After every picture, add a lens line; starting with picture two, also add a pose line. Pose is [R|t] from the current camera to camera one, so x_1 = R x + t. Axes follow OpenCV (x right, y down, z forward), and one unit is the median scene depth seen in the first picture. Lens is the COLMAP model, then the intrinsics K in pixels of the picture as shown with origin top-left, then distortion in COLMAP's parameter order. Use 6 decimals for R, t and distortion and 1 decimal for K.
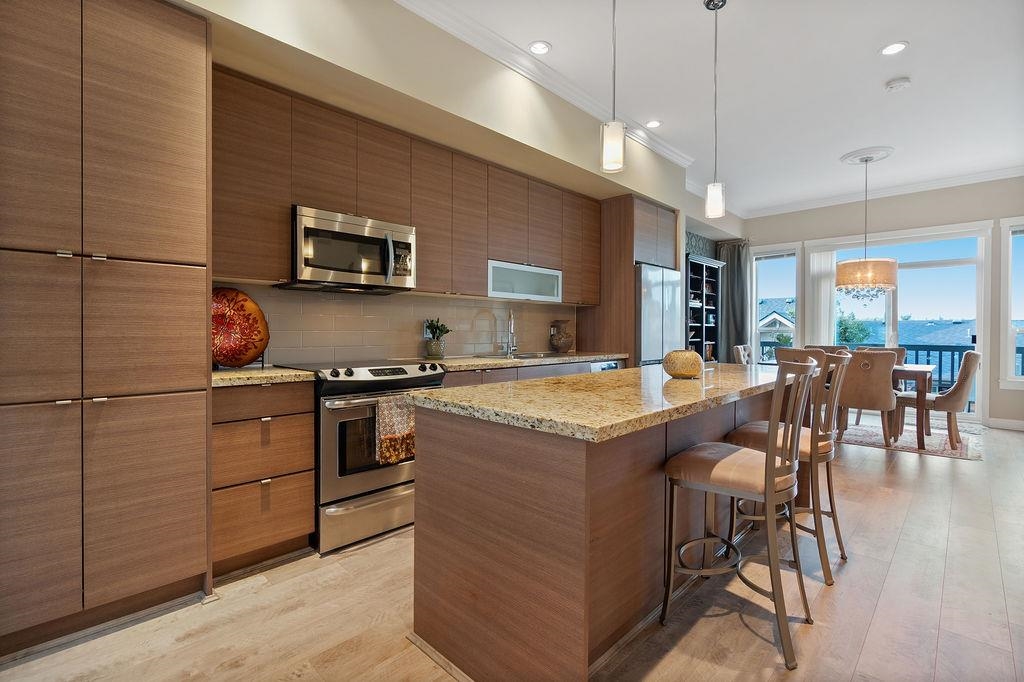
lens RADIAL K [[466.6, 0, 512.8], [0, 466.6, 336.4], [0, 0, 1]] dist [-0.008176, 0.003803]
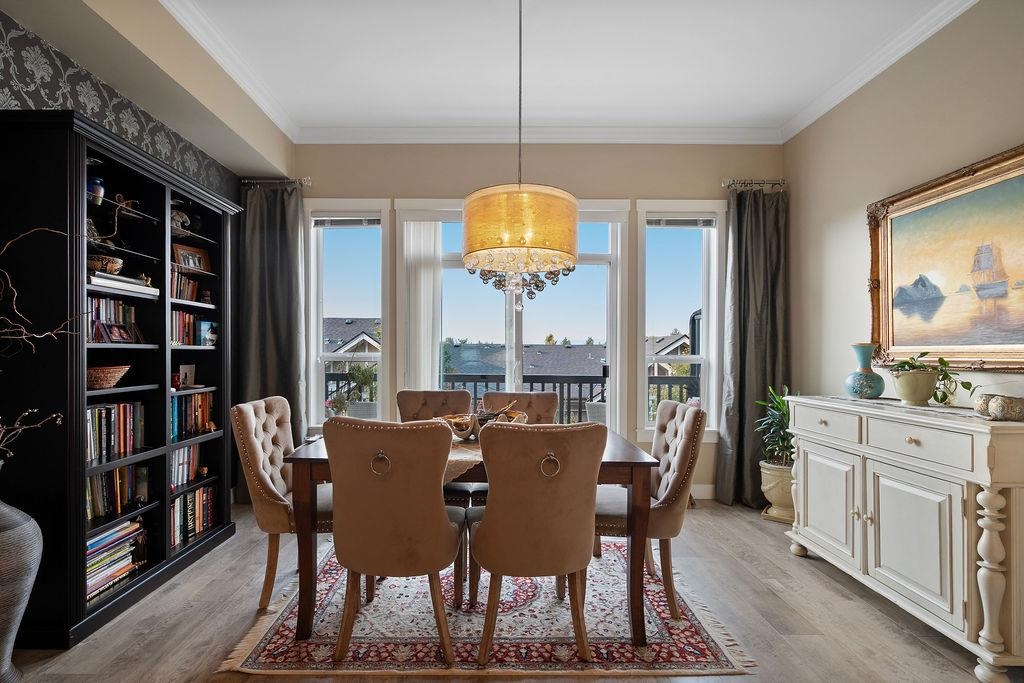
lens RADIAL K [[466.6, 0, 476.5], [0, 466.6, 351.6], [0, 0, 1]] dist [-0.008176, 0.003803]
pose [[0.734334, 0.002997, 0.678781, 0.318098], [0.003375, 0.999962, -0.008065, -0.015987], [-0.678780, 0.008213, 0.734296, 0.521588]]
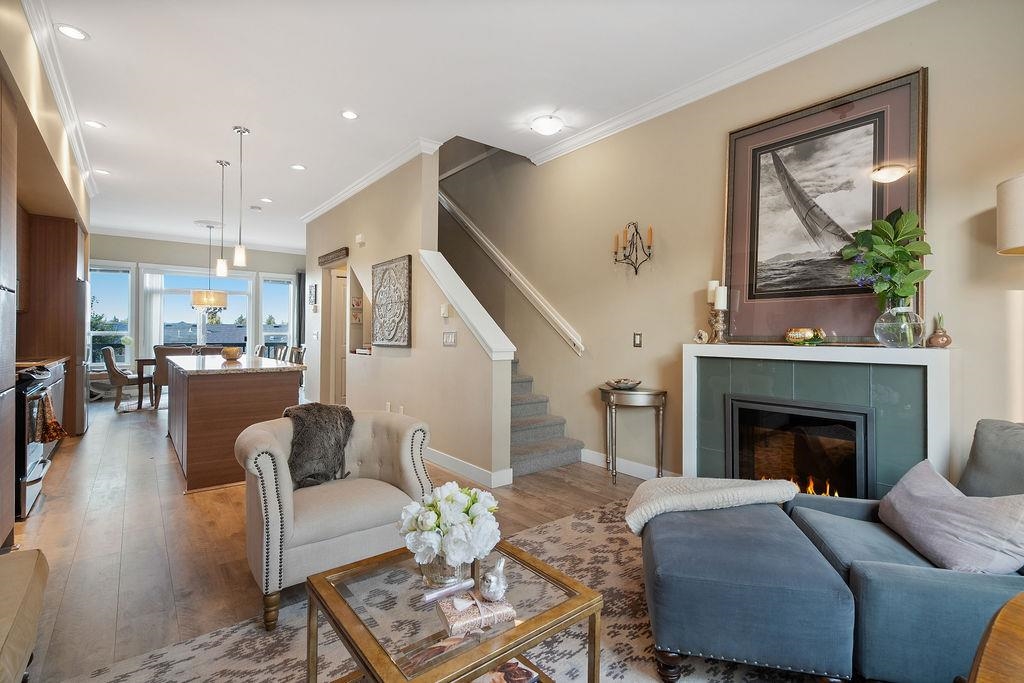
lens RADIAL K [[466.6, 0, 514.2], [0, 466.6, 332.1], [0, 0, 1]] dist [-0.008176, 0.003803]
pose [[0.112596, 0.000170, 0.993641, -0.507054], [0.002753, 0.999996, -0.000483, -0.013609], [-0.993637, 0.002790, 0.112595, -0.149501]]
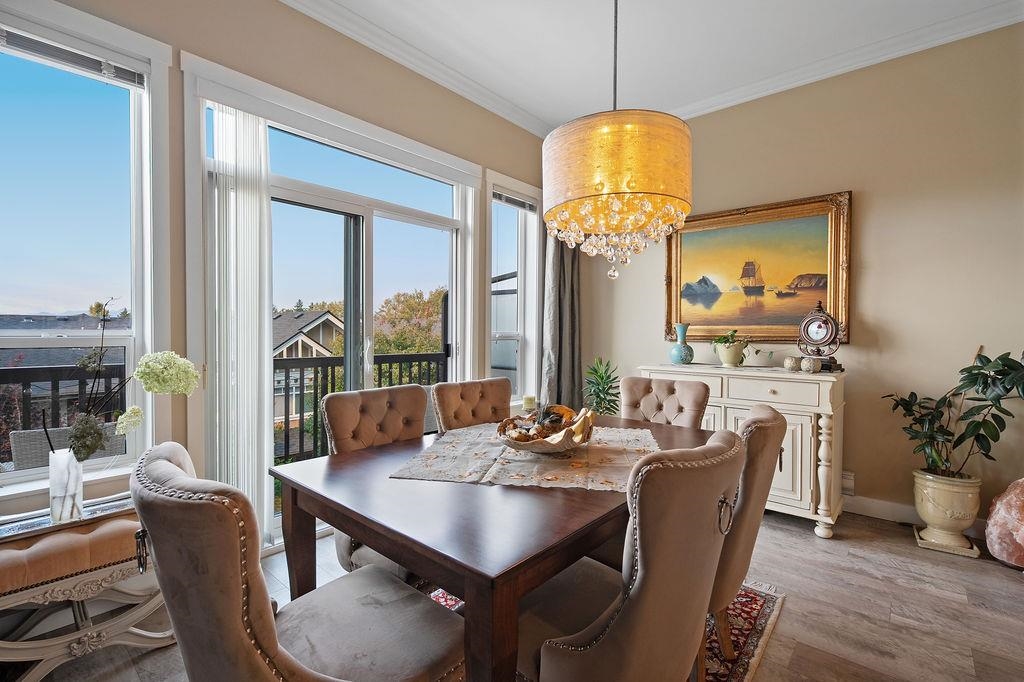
lens RADIAL K [[466.6, 0, 514.3], [0, 466.6, 337.2], [0, 0, 1]] dist [-0.008176, 0.003803]
pose [[-0.049016, -0.016509, 0.998662, 0.304920], [0.004083, 0.999852, 0.016729, -0.018983], [-0.998790, 0.004898, -0.048942, 0.796154]]
